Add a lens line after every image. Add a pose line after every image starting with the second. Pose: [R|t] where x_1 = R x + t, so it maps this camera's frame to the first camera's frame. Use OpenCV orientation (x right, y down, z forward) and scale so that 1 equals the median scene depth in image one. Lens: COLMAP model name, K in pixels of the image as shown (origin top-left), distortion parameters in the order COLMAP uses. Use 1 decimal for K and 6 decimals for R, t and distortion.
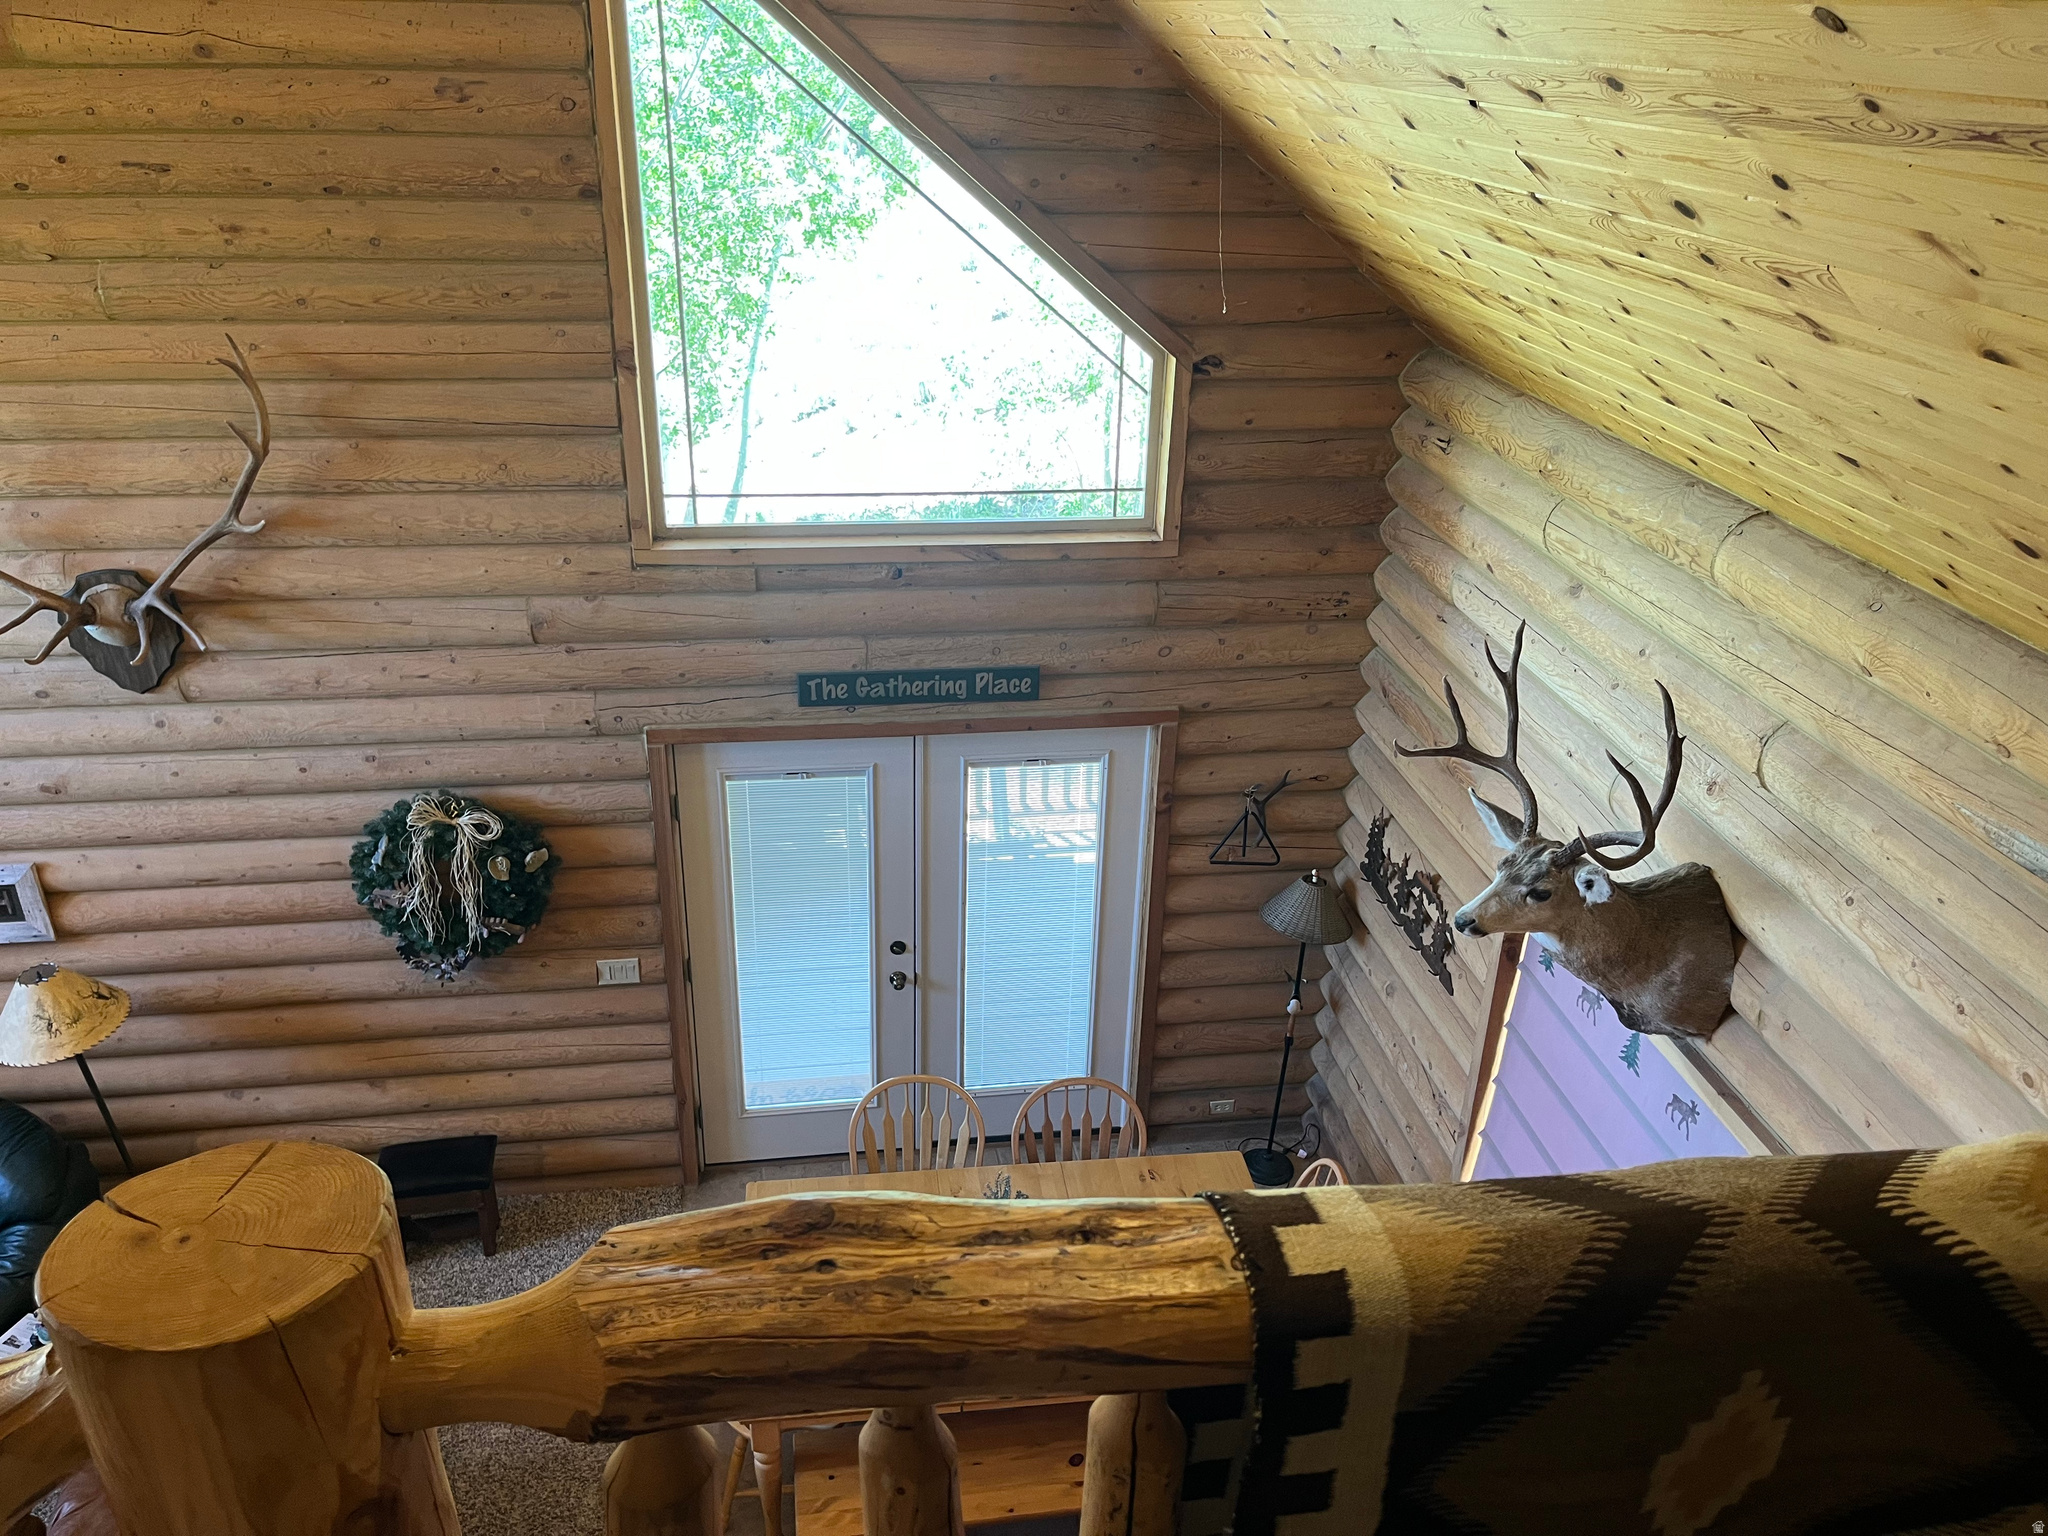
lens RADIAL K [[1544.7, 0, 1020.9], [0, 1544.7, 781.6], [0, 0, 1]] dist [0.050095, -0.067566]
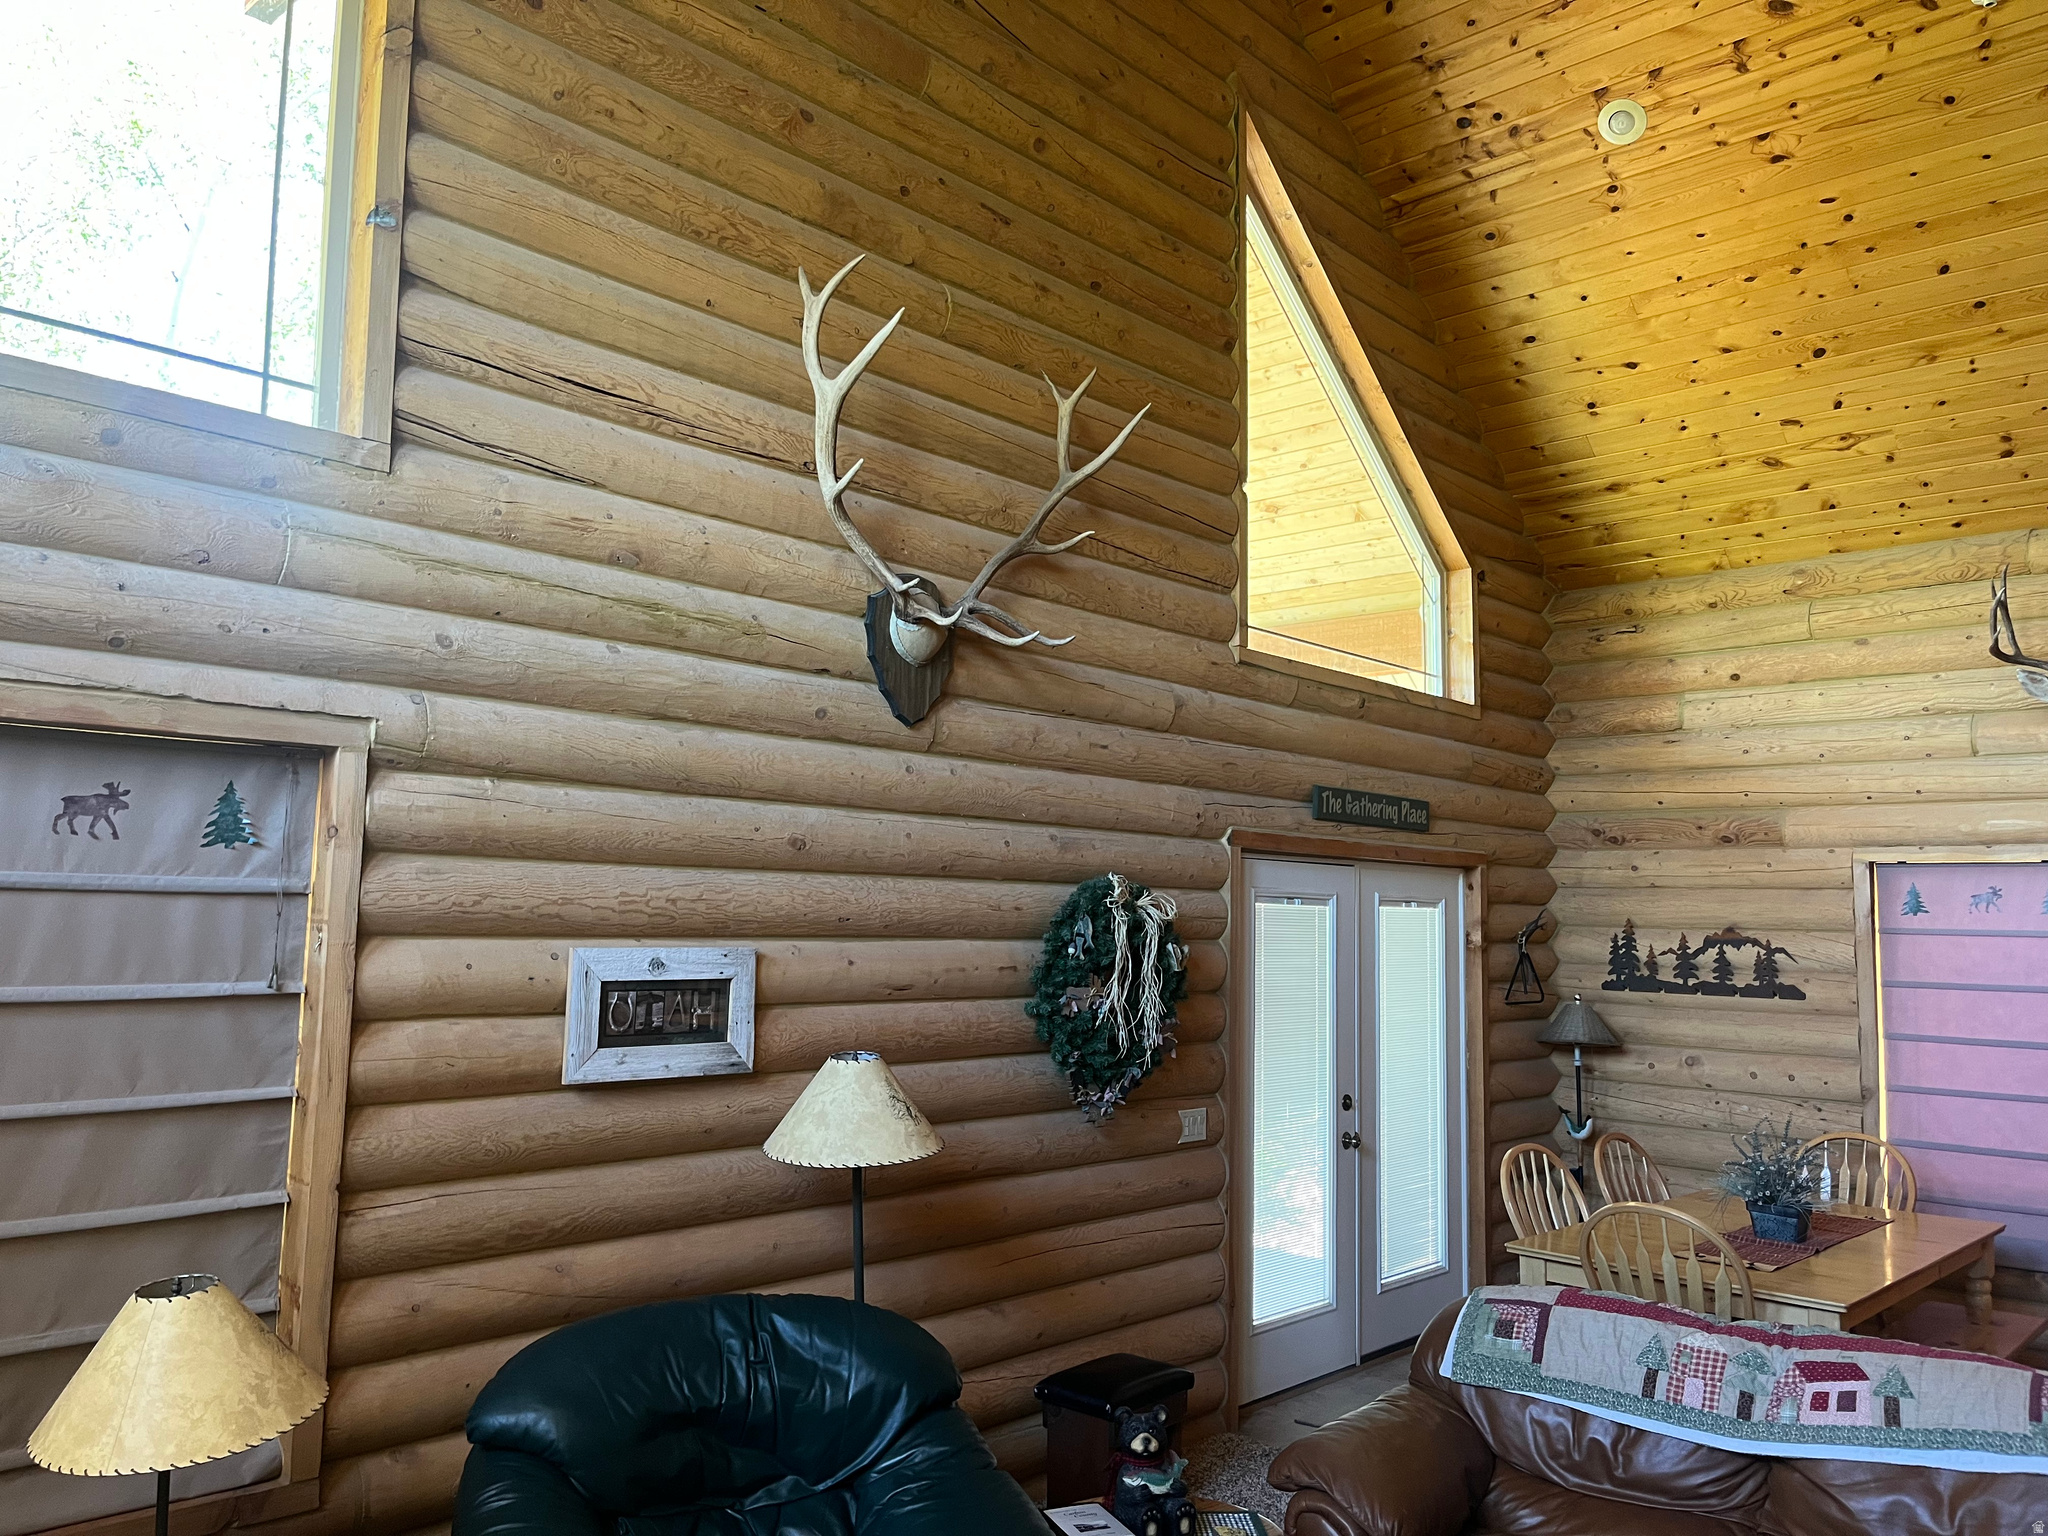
lens RADIAL K [[1561.0, 0, 1029.0], [0, 1561.0, 752.7], [0, 0, 1]] dist [0.094213, -0.115235]
pose [[0.781313, 0.054382, 0.621766, -1.042035], [0.277936, 0.861655, -0.424620, 0.339255], [-0.558839, 0.504572, 0.658108, 0.399741]]
